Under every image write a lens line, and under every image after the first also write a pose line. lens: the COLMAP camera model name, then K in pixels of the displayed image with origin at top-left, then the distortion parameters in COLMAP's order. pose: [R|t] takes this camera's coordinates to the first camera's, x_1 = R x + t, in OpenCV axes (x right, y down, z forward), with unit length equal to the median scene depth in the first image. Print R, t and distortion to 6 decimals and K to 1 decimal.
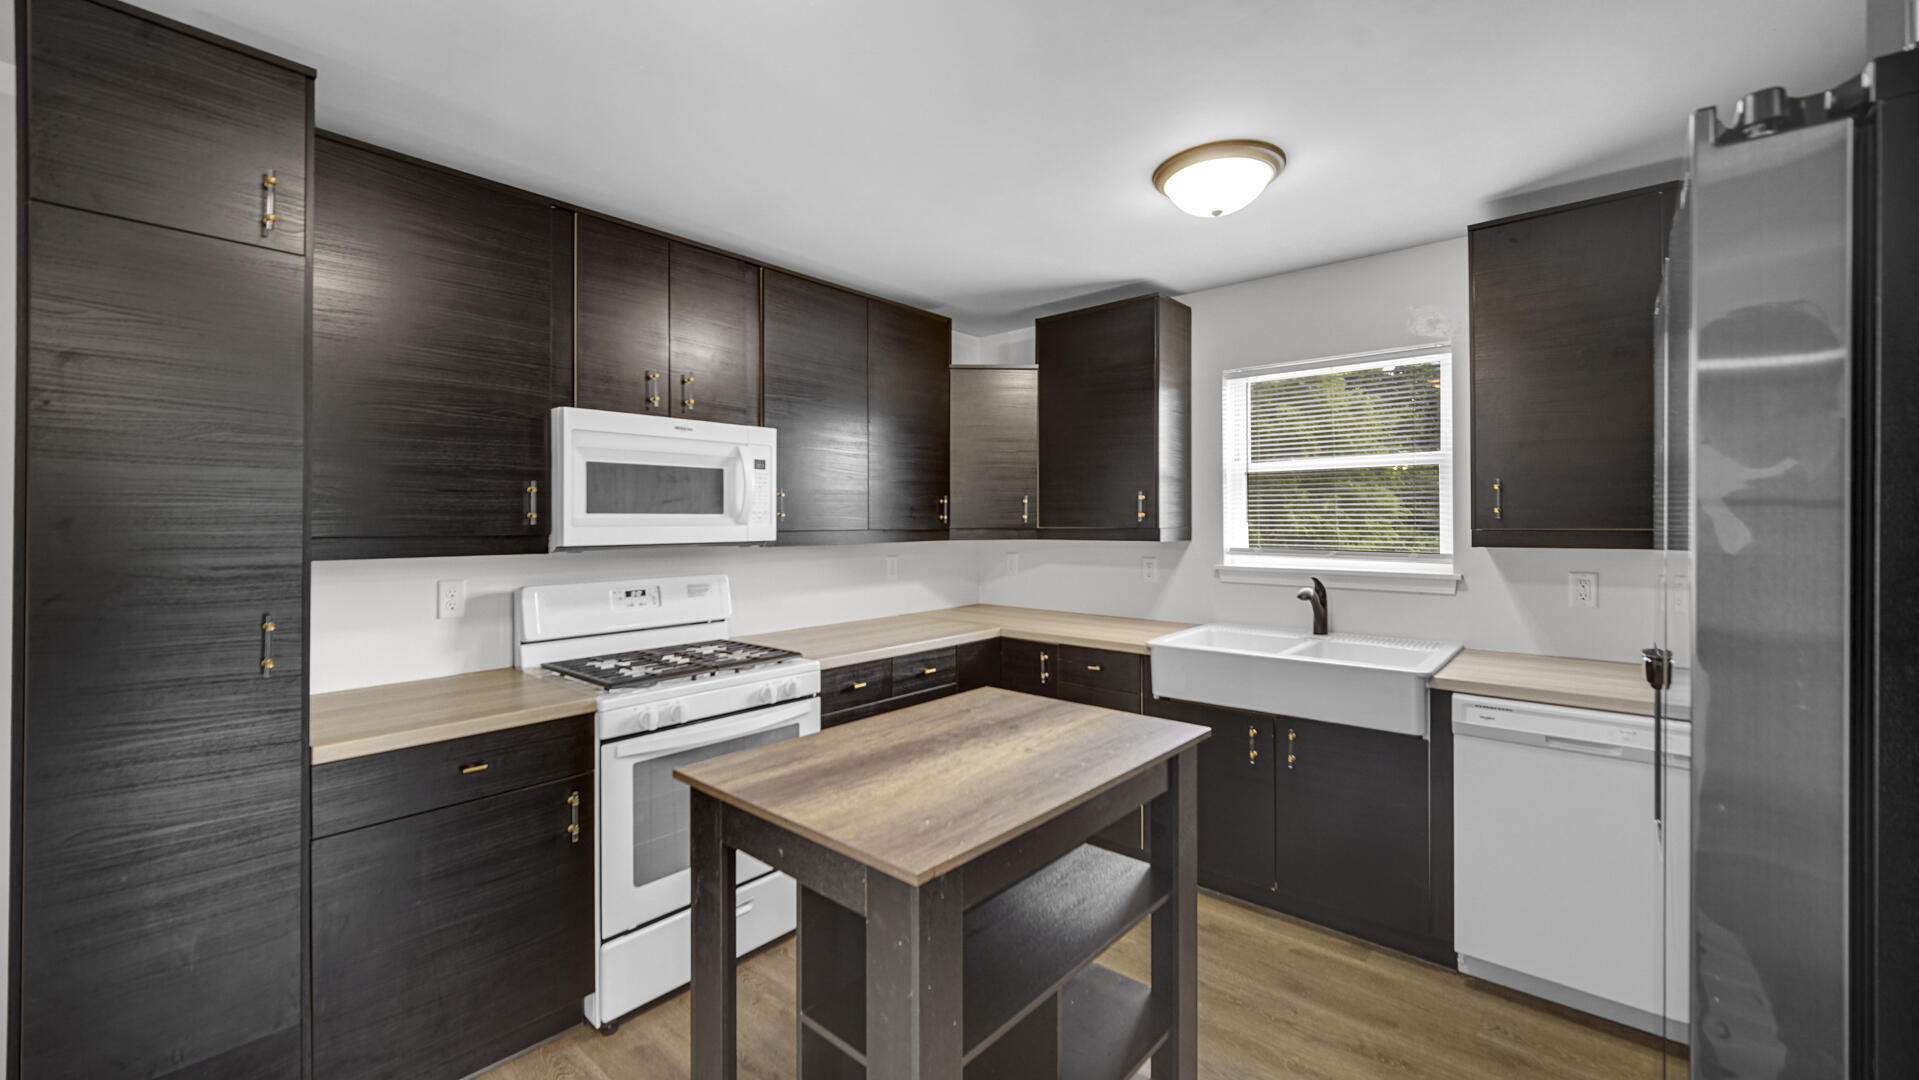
lens RADIAL K [[762.7, 0, 948.6], [0, 762.7, 518.2], [0, 0, 1]] dist [0.000903, -0.000596]
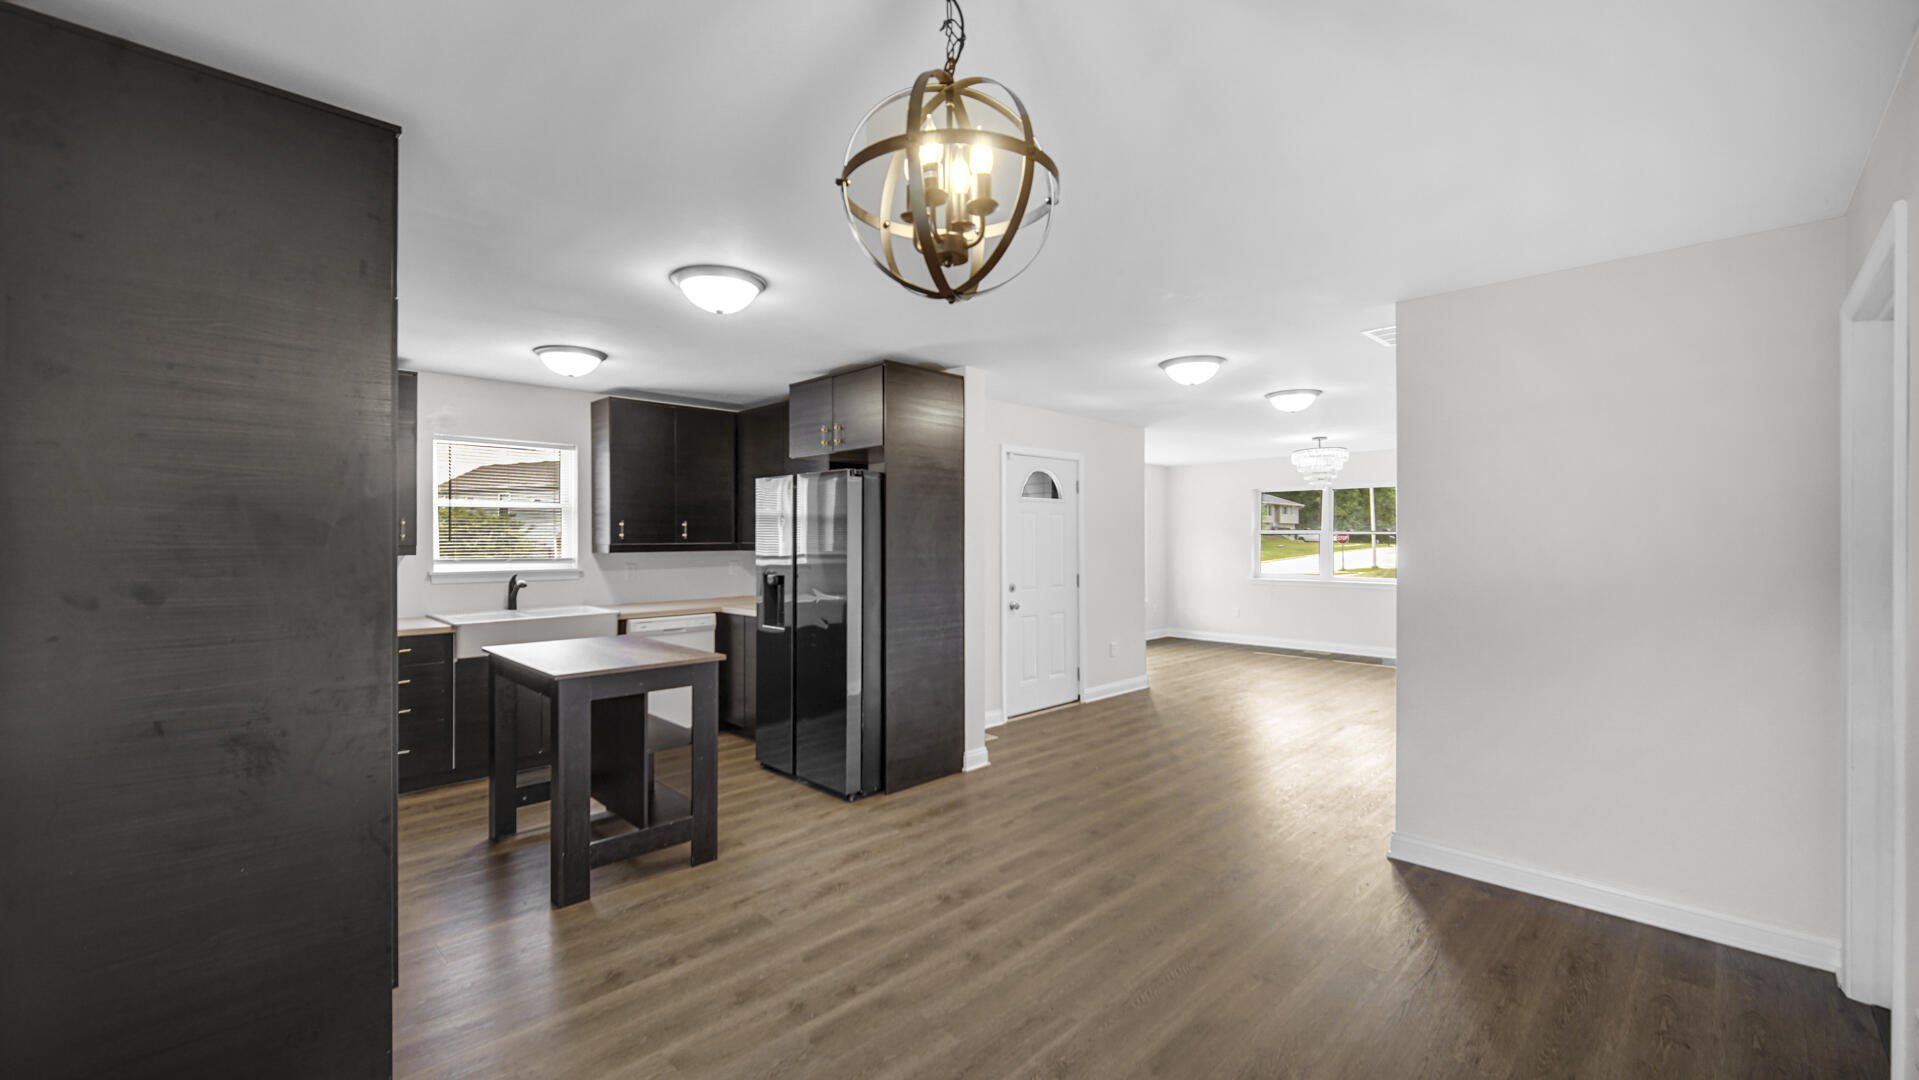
lens RADIAL K [[762.7, 0, 928.8], [0, 762.7, 538.3], [0, 0, 1]] dist [0.000903, -0.000596]
pose [[0.081343, 0.004745, 0.996675, -1.327380], [-0.001274, 0.999988, -0.004657, 0.007600], [-0.996685, -0.000891, 0.081348, -0.021435]]
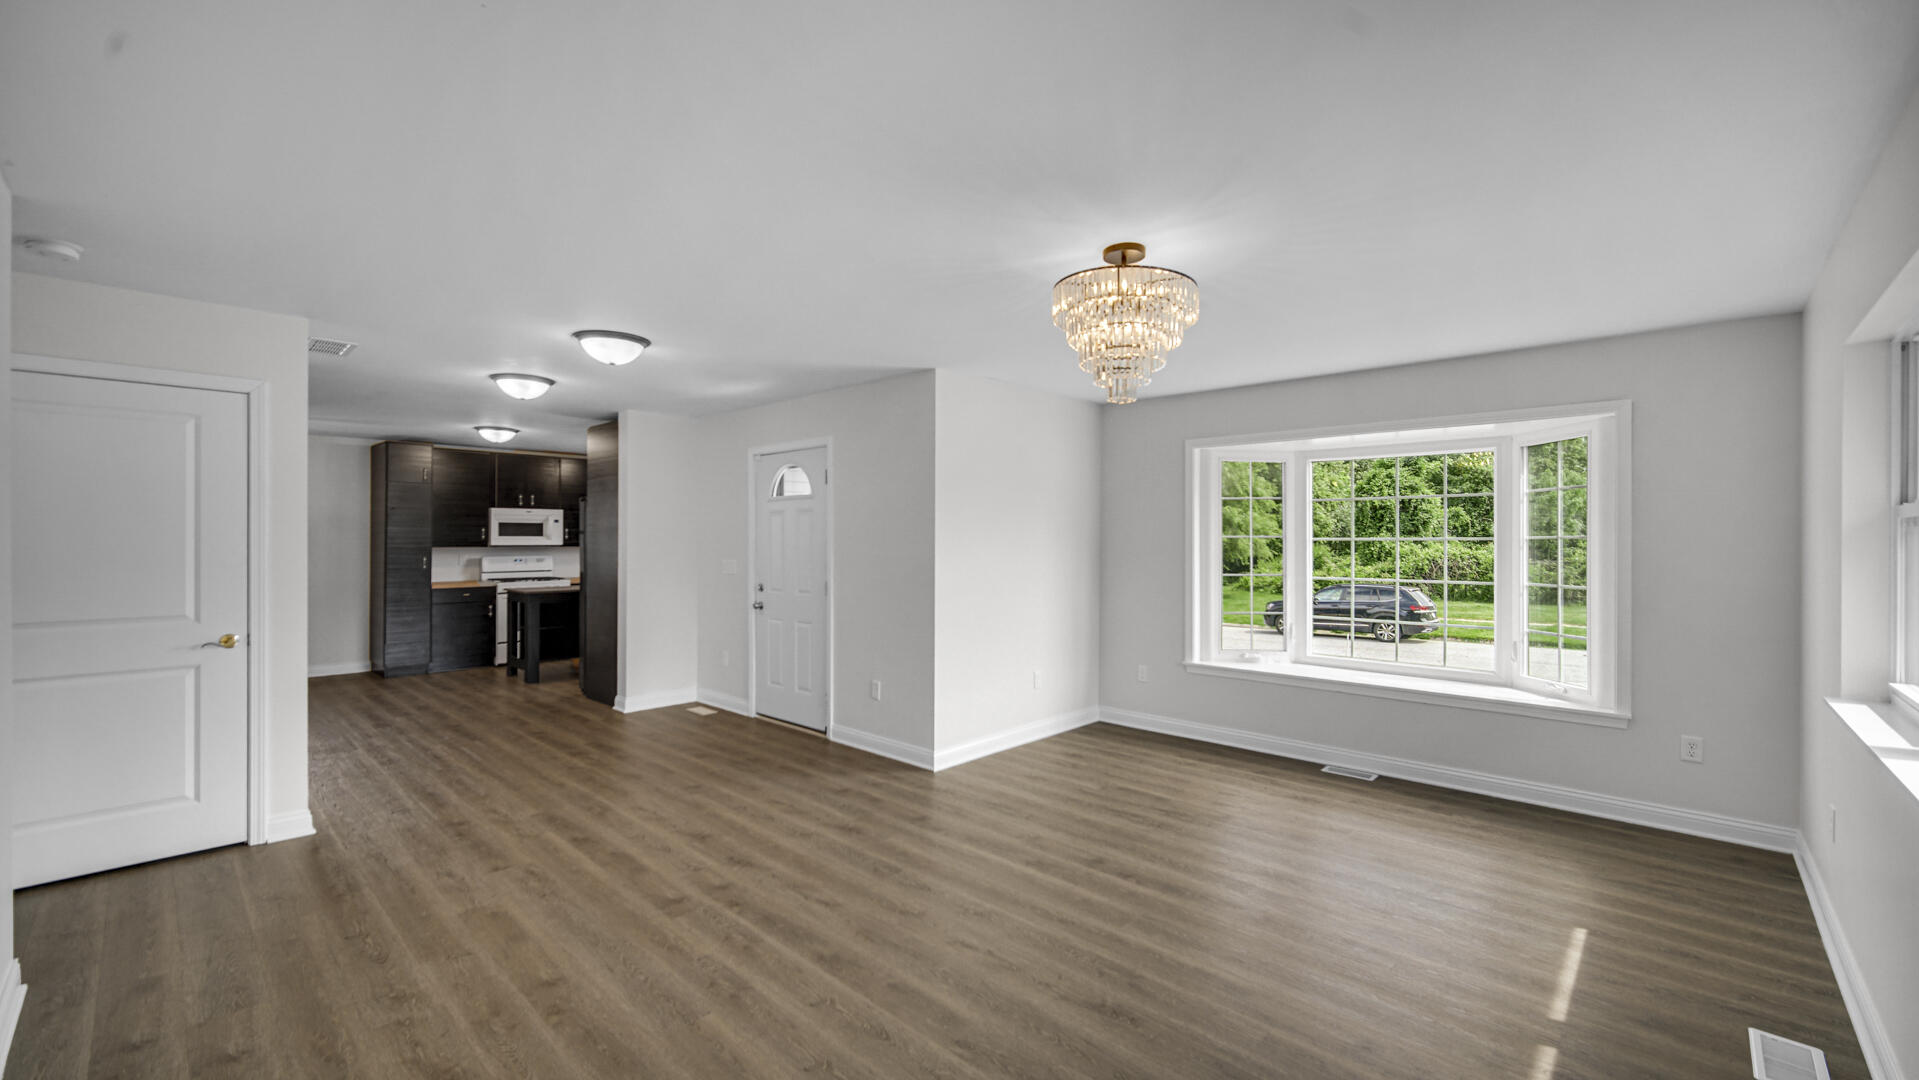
lens RADIAL K [[762.7, 0, 943.4], [0, 762.7, 532.7], [0, 0, 1]] dist [0.000903, -0.000596]
pose [[0.999334, 0.002525, -0.036415, 1.695660], [-0.002738, 0.999979, -0.005797, -0.007746], [0.036400, 0.005893, 0.999320, -2.444316]]
